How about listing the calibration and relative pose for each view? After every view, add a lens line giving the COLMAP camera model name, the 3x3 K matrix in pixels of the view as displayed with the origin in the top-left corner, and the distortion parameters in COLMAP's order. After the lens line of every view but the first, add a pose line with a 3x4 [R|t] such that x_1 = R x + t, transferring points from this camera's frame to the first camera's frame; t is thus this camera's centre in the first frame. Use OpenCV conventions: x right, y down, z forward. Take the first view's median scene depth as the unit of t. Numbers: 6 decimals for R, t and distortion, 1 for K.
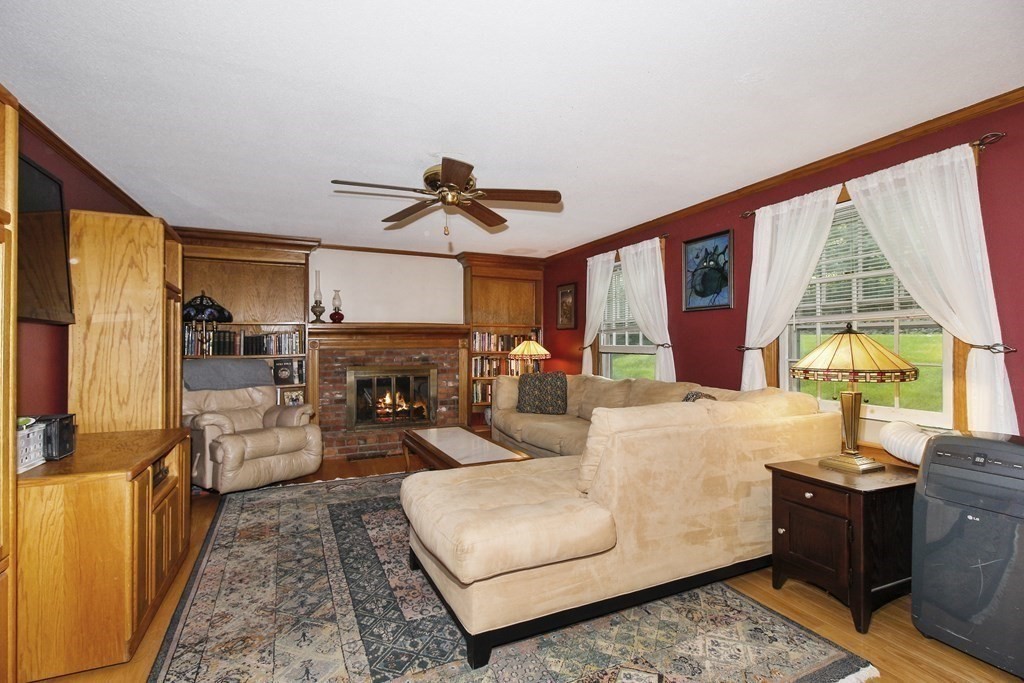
lens RADIAL K [[484.3, 0, 515.0], [0, 484.3, 334.5], [0, 0, 1]] dist [-0.000099, -0.016421]
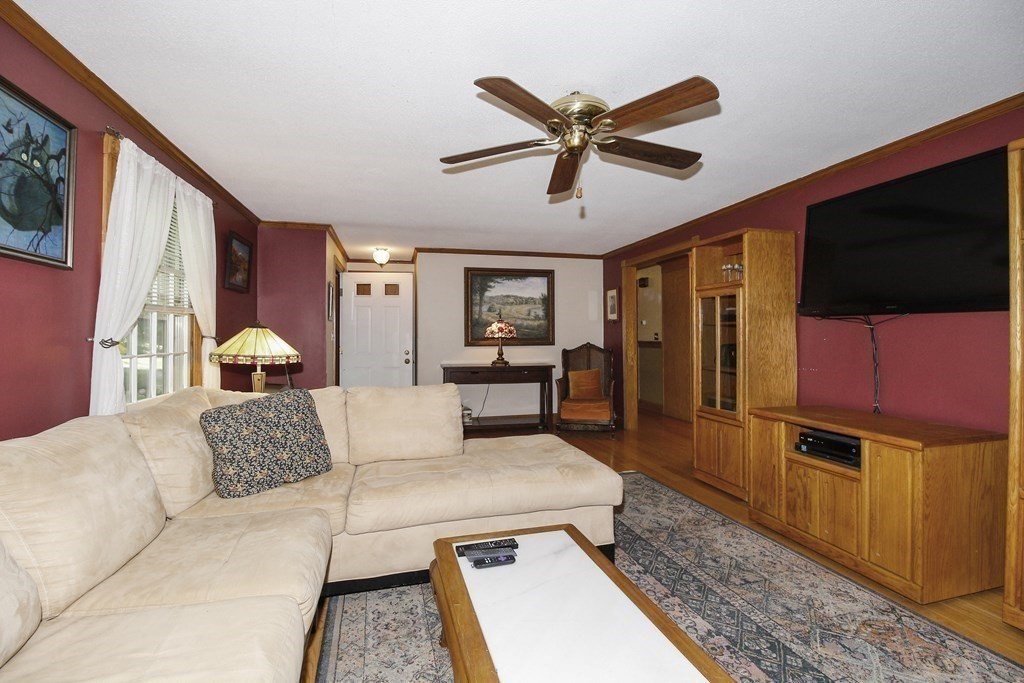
lens RADIAL K [[484.3, 0, 515.0], [0, 484.3, 334.5], [0, 0, 1]] dist [-0.000099, -0.016421]
pose [[-0.986385, 0.004738, 0.164383, -0.176945], [0.000589, 0.999680, -0.025282, 0.042939], [-0.164450, -0.024841, -0.986073, 1.918064]]
